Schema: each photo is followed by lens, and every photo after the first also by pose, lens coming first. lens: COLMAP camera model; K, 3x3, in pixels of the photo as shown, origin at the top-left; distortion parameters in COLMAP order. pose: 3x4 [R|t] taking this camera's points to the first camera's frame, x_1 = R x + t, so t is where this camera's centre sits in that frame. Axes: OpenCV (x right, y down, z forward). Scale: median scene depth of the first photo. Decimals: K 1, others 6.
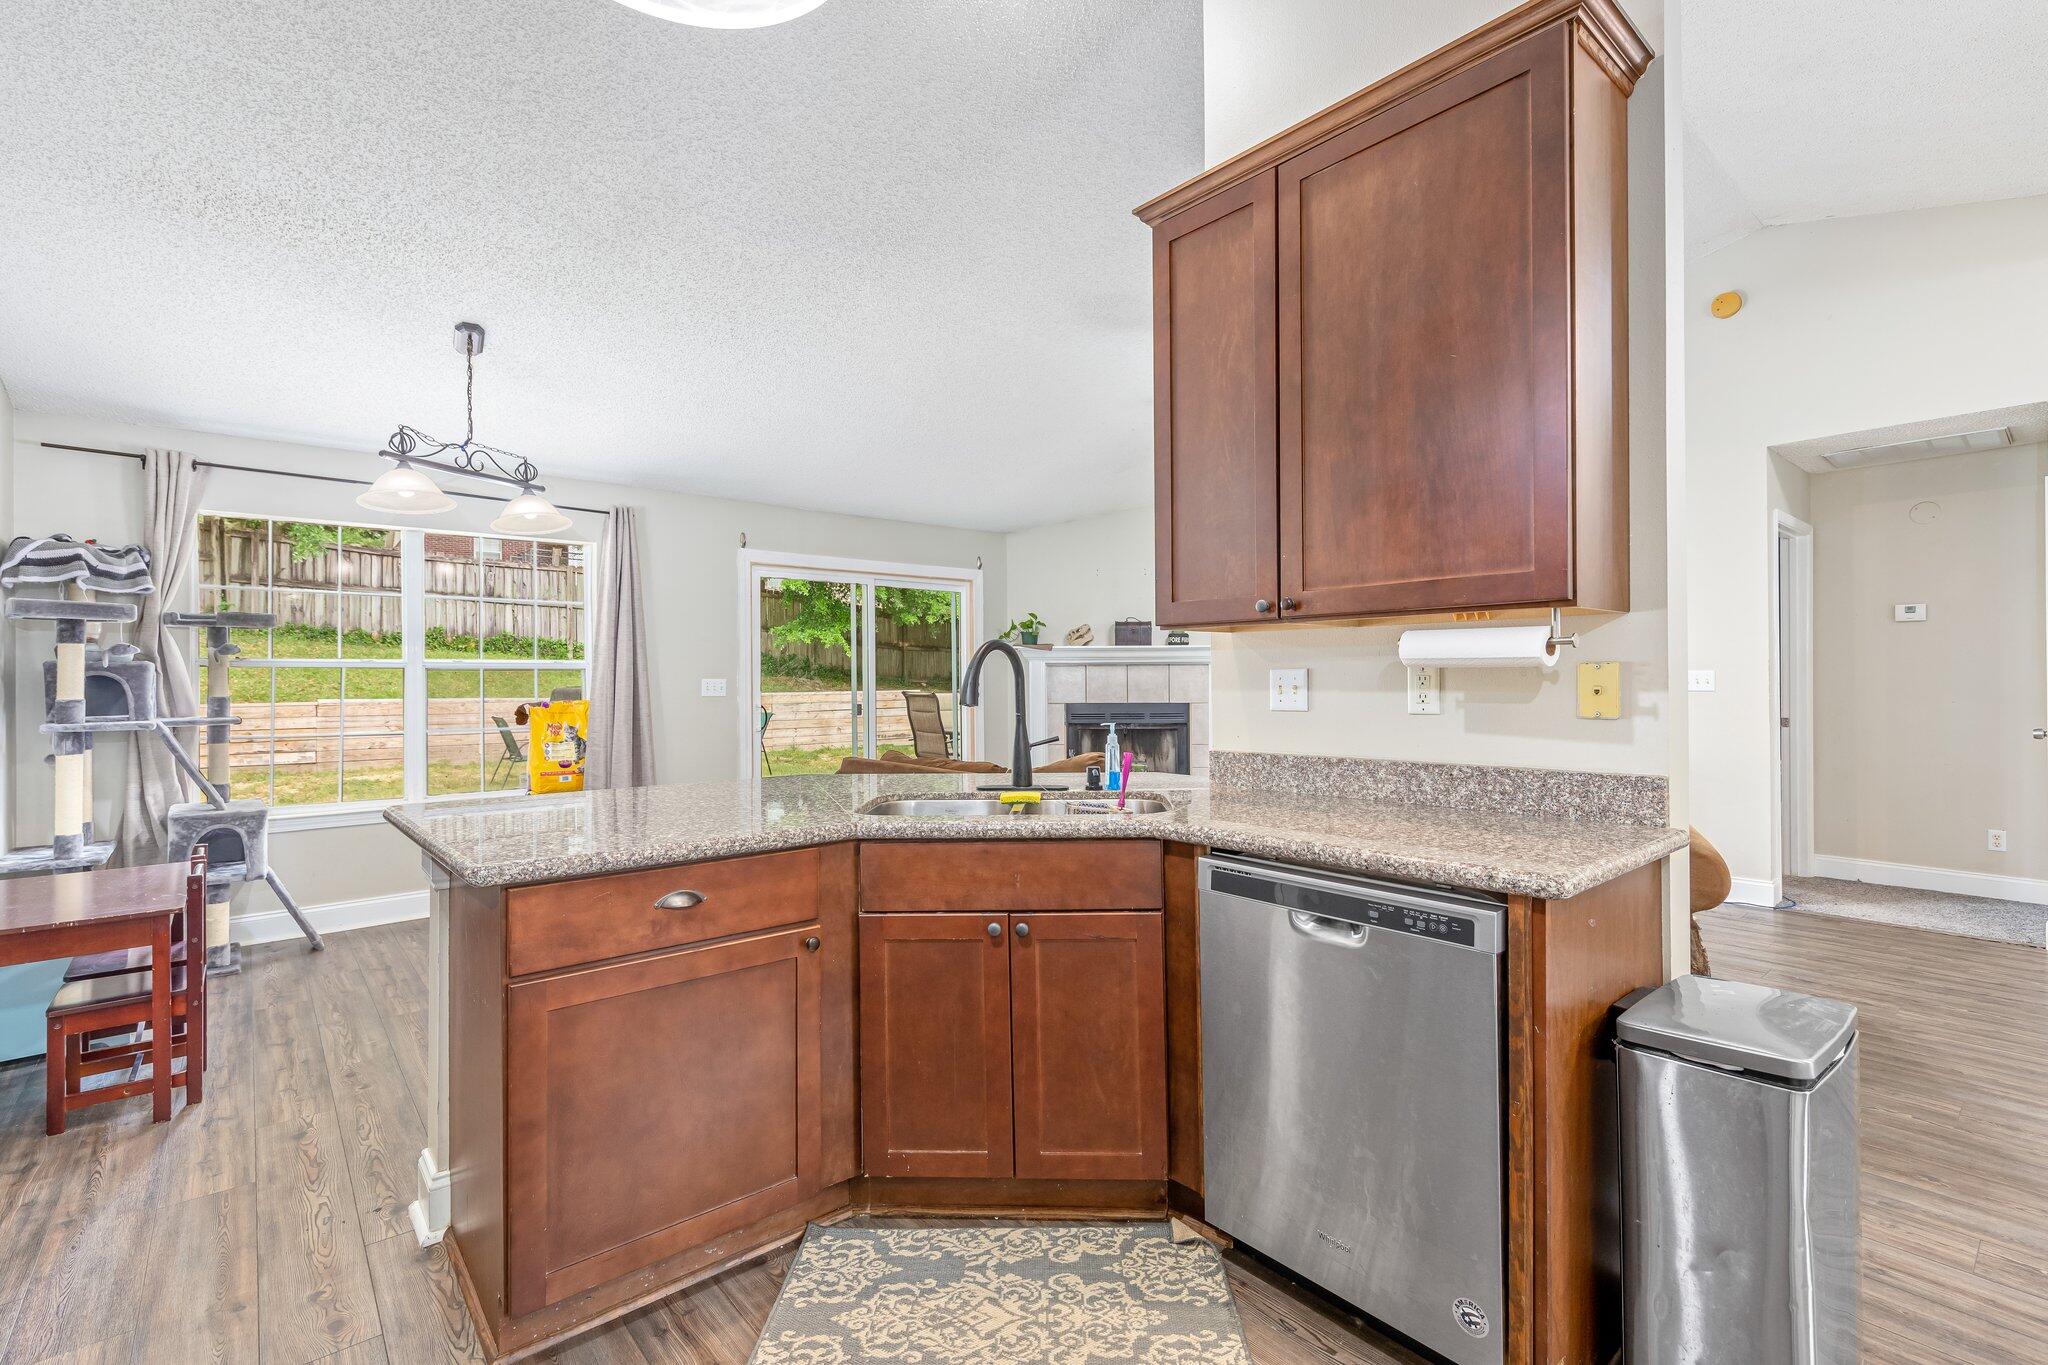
lens RADIAL K [[915.8, 0, 1024.4], [0, 915.8, 678.3], [0, 0, 1]] dist [0.002786, 0.000609]
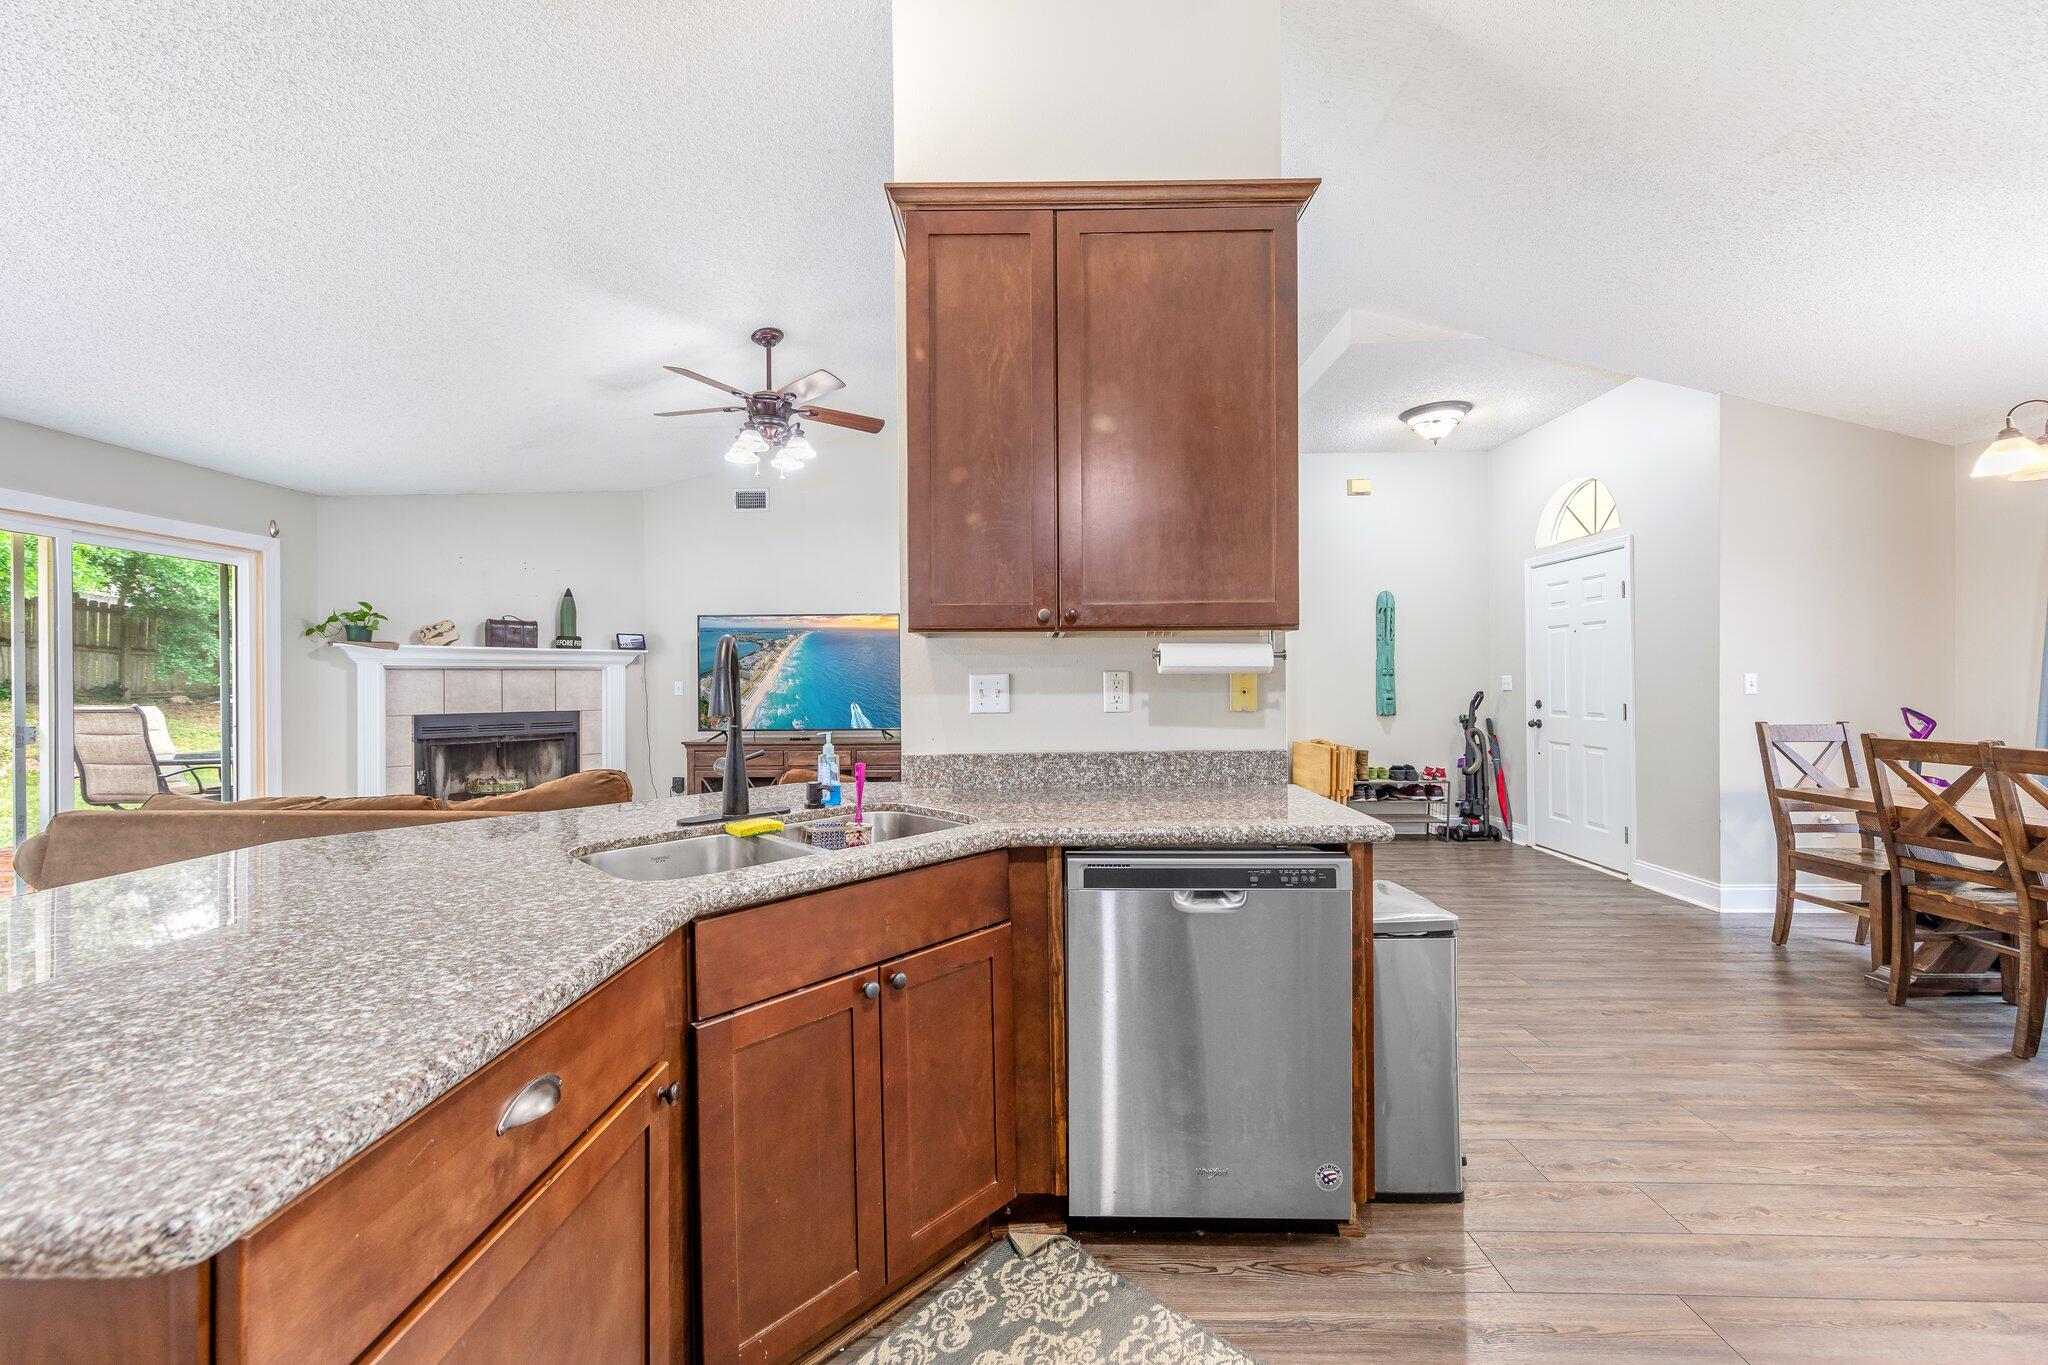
lens RADIAL K [[792.3, 0, 1026.5], [0, 792.3, 678.8], [0, 0, 1]] dist [0.004138, -0.000110]
pose [[0.659668, 0.004396, 0.751544, -0.278788], [0.001304, 0.999975, -0.006993, 0.001451], [-0.751556, 0.005593, 0.659646, 0.253745]]
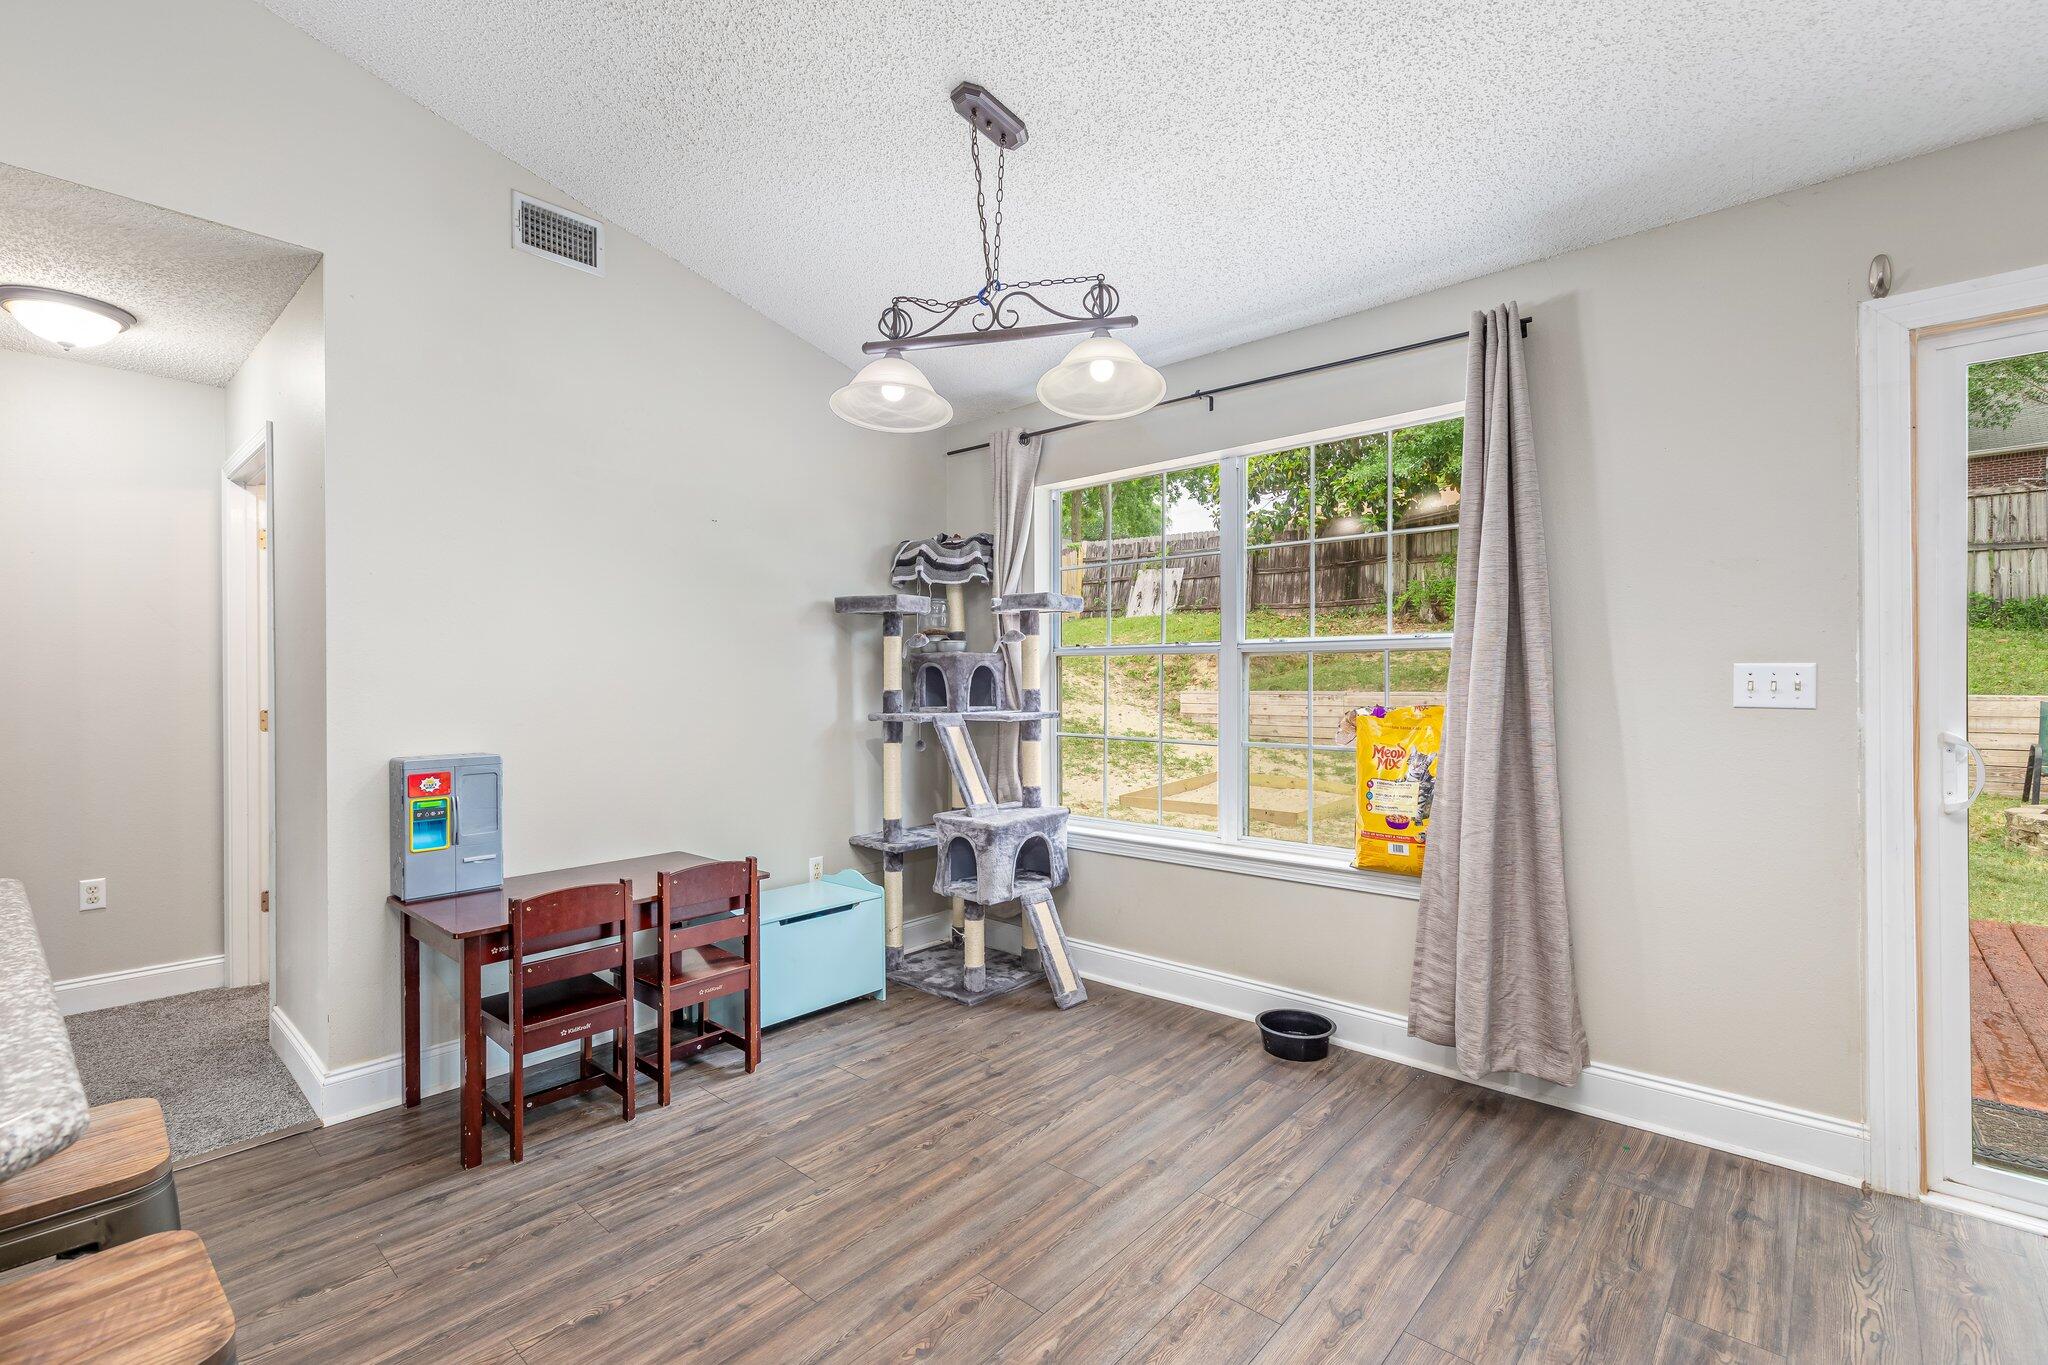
lens RADIAL K [[915.8, 0, 1024.4], [0, 915.8, 678.3], [0, 0, 1]] dist [0.002786, 0.000609]
pose [[0.136709, 0.006209, -0.990592, 0.012862], [0.008143, 0.999940, 0.007392, 0.003163], [0.990578, -0.009077, 0.136650, 1.087506]]
